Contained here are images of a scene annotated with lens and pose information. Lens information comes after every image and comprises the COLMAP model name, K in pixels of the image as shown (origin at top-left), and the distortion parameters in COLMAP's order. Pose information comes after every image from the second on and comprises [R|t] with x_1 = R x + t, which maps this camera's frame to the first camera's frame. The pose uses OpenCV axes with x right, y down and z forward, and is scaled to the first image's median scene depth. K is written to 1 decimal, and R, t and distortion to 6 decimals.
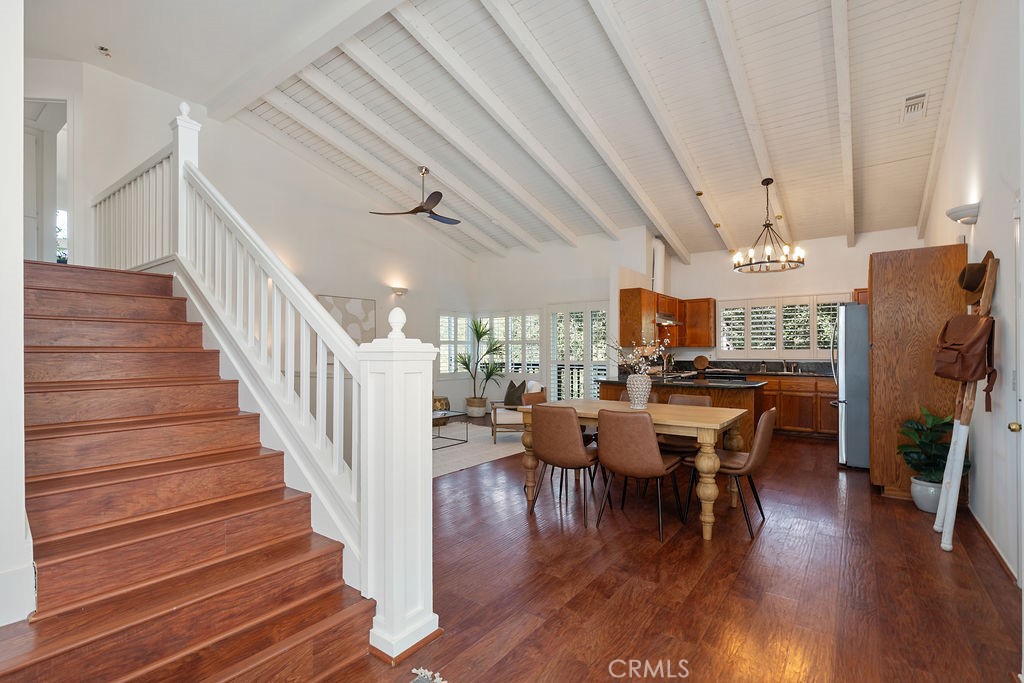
lens RADIAL K [[468.8, 0, 511.0], [0, 468.8, 348.0], [0, 0, 1]] dist [-0.013762, 0.000457]
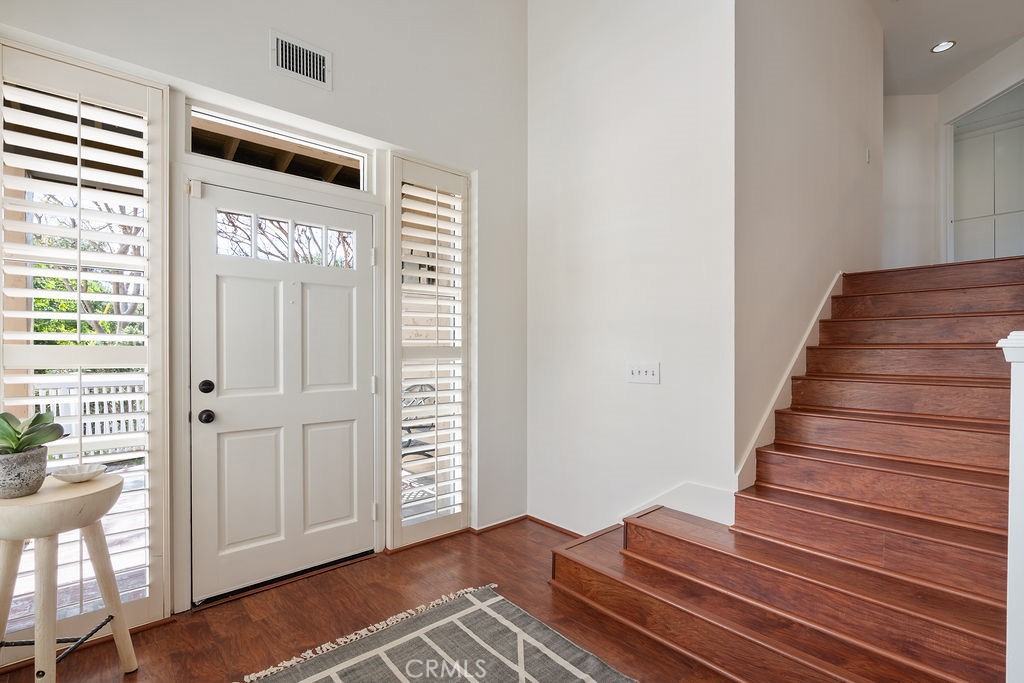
lens RADIAL K [[468.8, 0, 510.3], [0, 468.8, 346.2], [0, 0, 1]] dist [-0.013762, 0.000457]
pose [[-0.220852, -0.003368, -0.975301, 0.436204], [0.007594, 0.999958, -0.005173, 0.003157], [0.975278, -0.008549, -0.220817, 0.474412]]
